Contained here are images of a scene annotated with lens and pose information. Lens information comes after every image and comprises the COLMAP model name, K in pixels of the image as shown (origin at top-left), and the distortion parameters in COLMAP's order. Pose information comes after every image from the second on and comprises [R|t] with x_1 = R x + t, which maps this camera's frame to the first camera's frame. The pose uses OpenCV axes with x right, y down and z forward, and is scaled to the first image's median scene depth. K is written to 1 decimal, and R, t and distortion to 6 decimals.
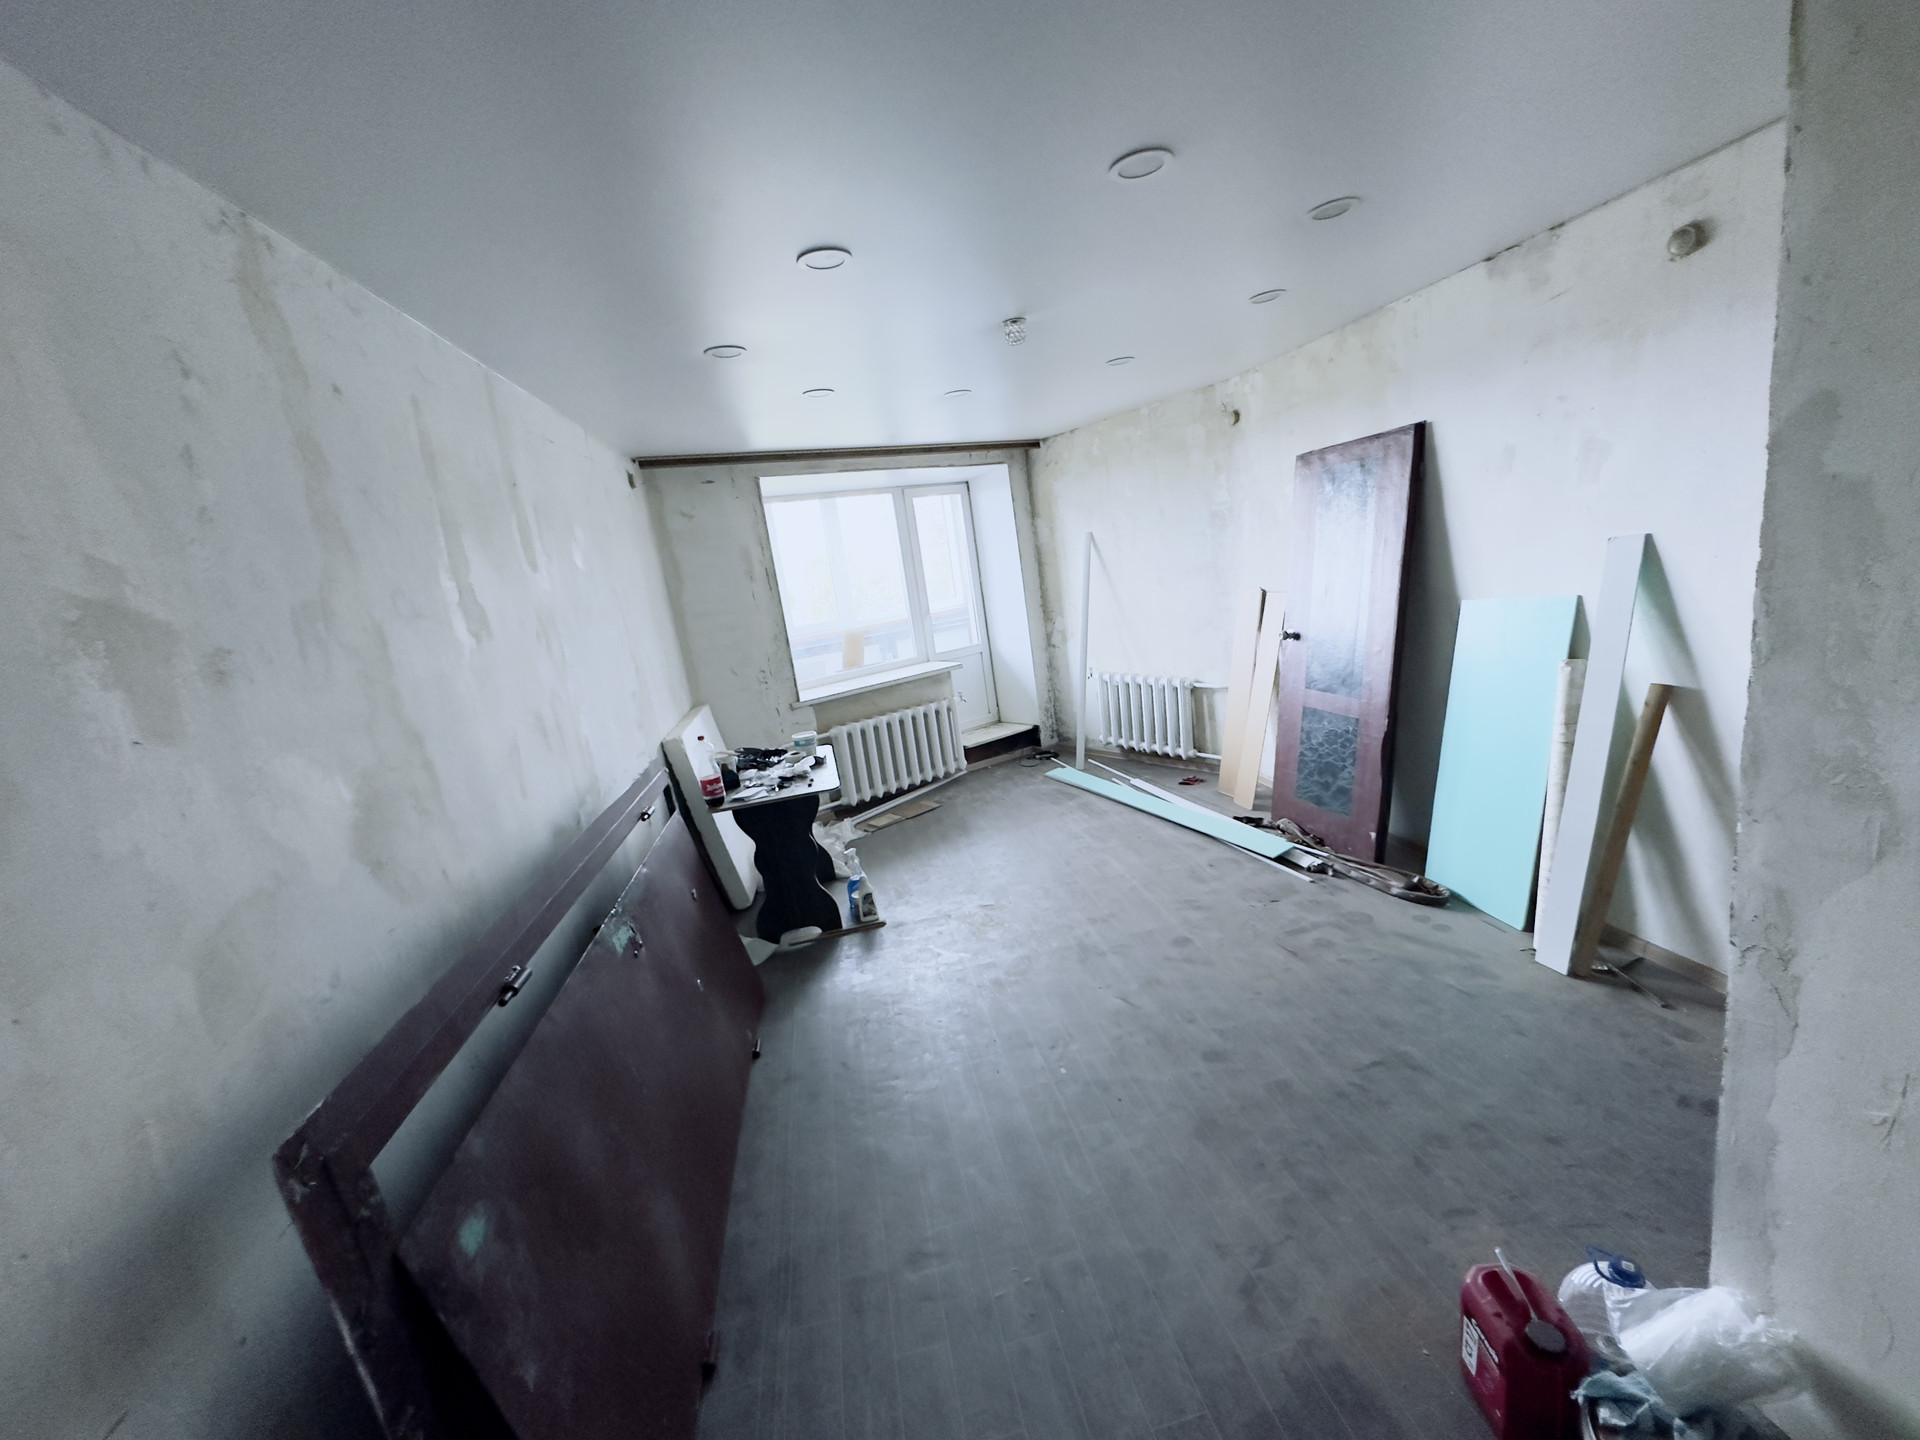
lens RADIAL K [[765.4, 0, 960.0], [0, 765.4, 720.0], [0, 0, 1]] dist [-0.000553, 0.000111]
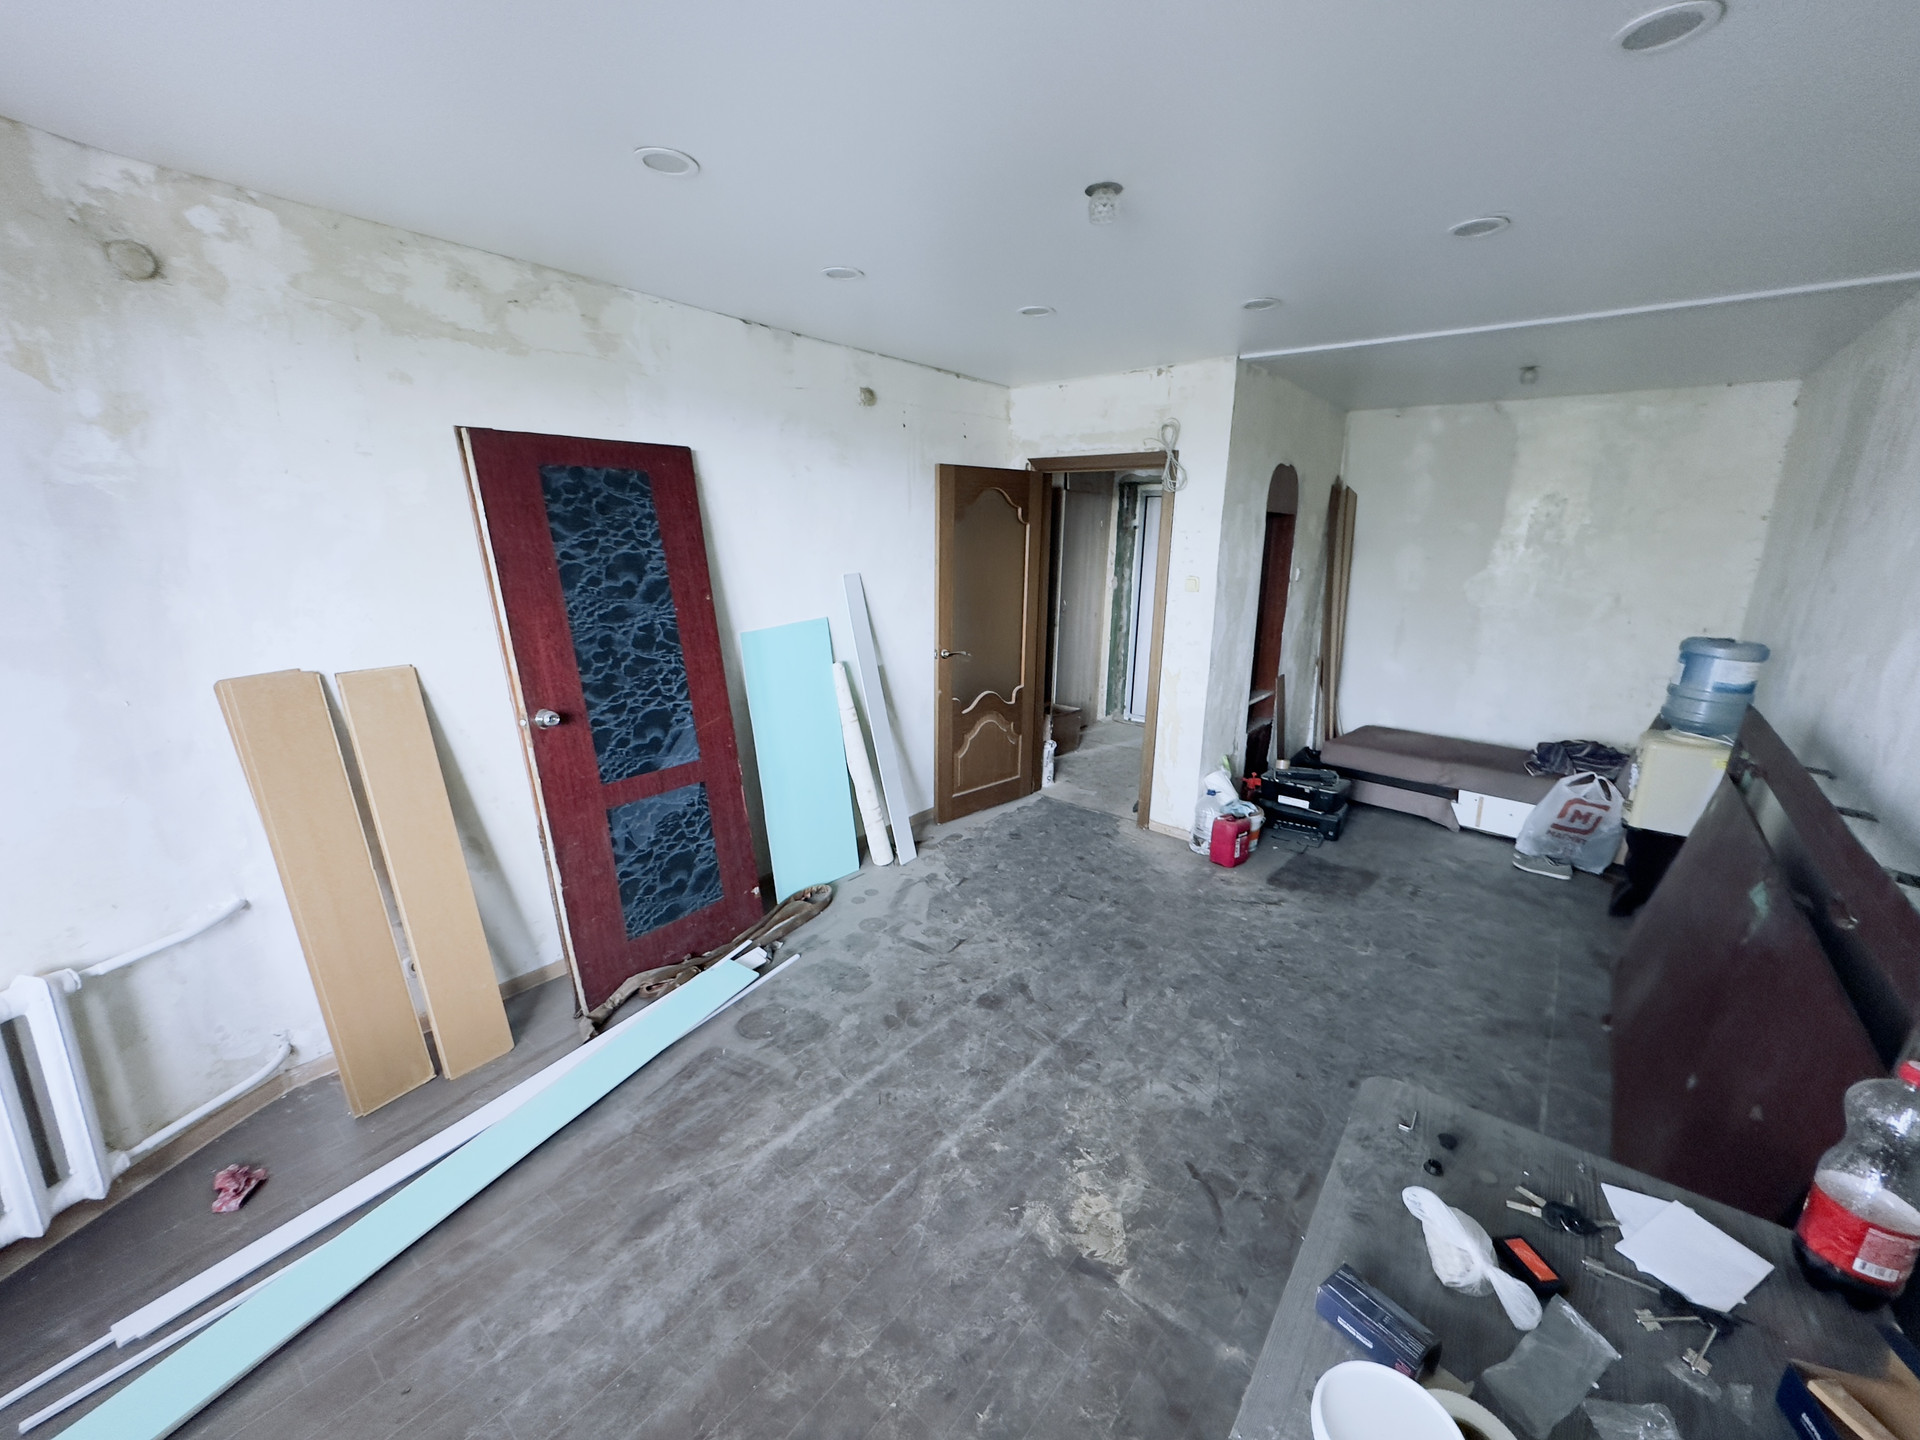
lens RADIAL K [[765.4, 0, 960.0], [0, 765.4, 720.0], [0, 0, 1]] dist [-0.000553, 0.000111]
pose [[-0.635925, -0.061583, 0.769290, -0.279375], [0.231058, 0.935894, 0.265922, -0.207539], [-0.736350, 0.346857, -0.580929, 1.166135]]
